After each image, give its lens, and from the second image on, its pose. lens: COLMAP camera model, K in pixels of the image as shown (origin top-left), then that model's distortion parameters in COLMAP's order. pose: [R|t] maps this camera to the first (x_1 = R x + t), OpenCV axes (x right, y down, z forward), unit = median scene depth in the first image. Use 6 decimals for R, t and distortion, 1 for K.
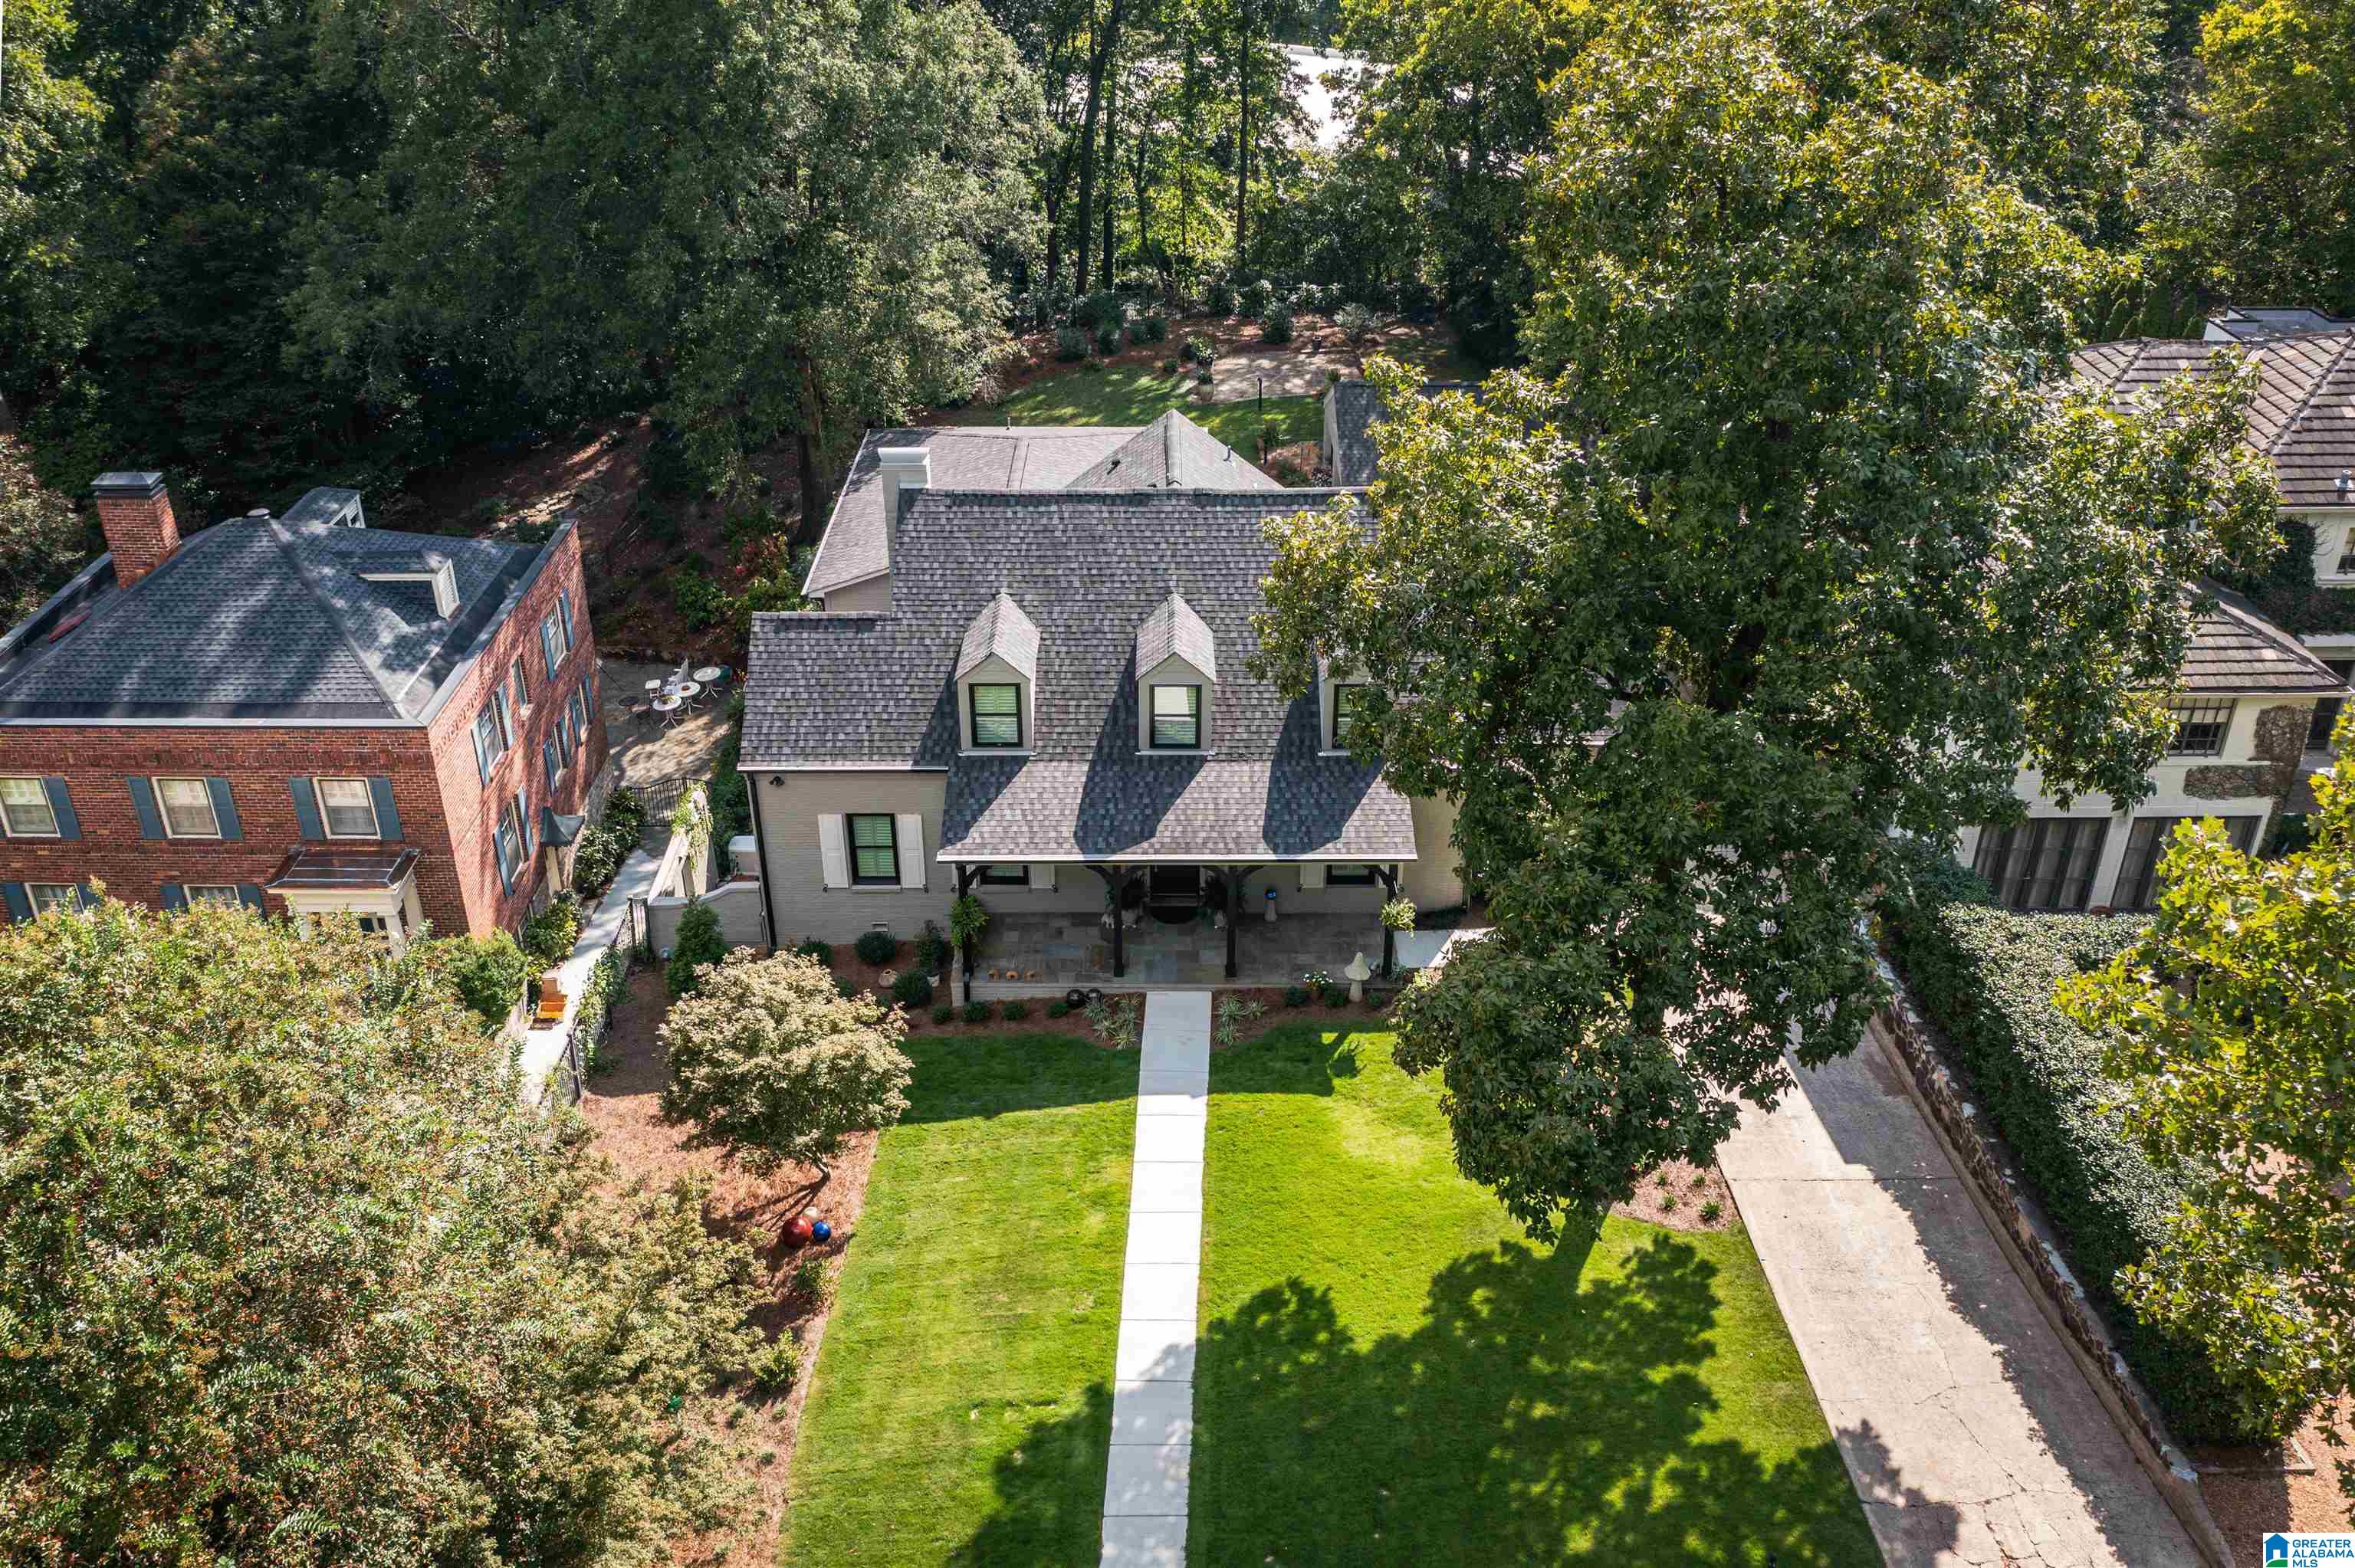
lens RADIAL K [[1900.2, 0, 1141.1], [0, 1900.2, 688.7], [0, 0, 1]] dist [-0.025089, 0.013887]
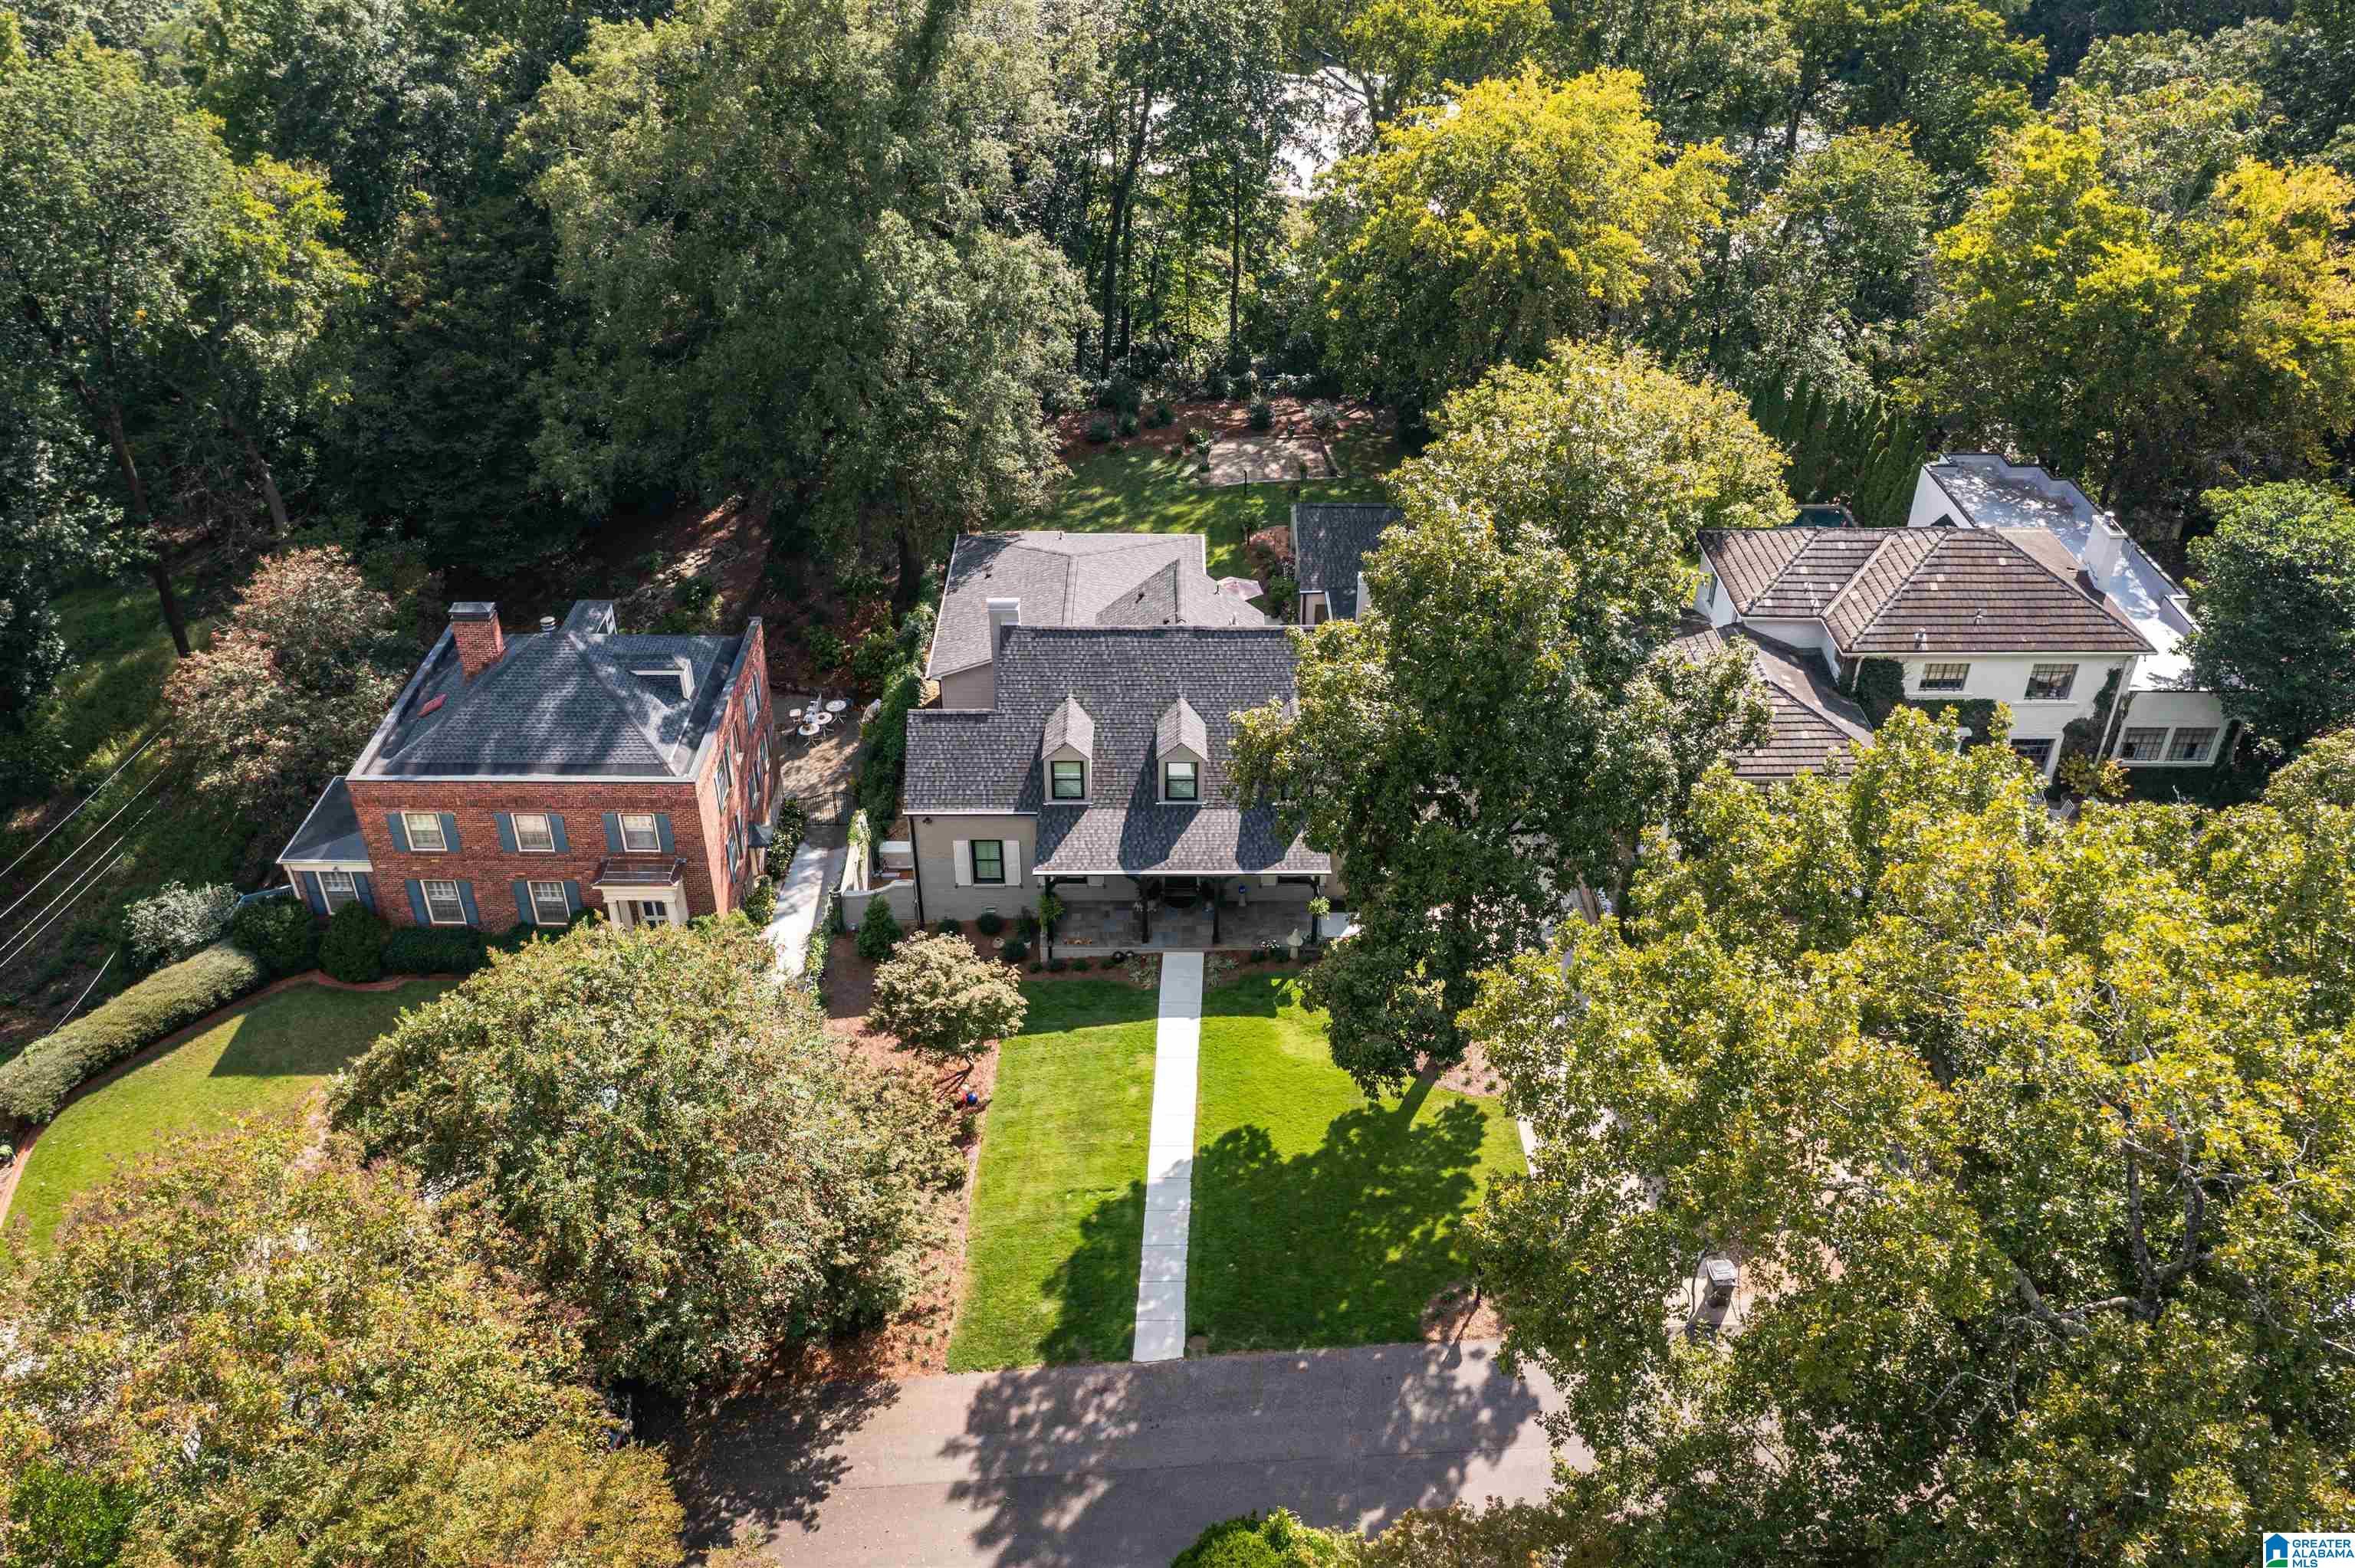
lens RADIAL K [[1900.2, 0, 1195.5], [0, 1900.2, 797.2], [0, 0, 1]] dist [-0.025089, 0.013887]
pose [[0.999611, 0.001189, 0.027877, -0.014229], [-0.004221, 0.994034, 0.108987, -0.145574], [-0.027581, -0.109062, 0.993652, -0.576057]]
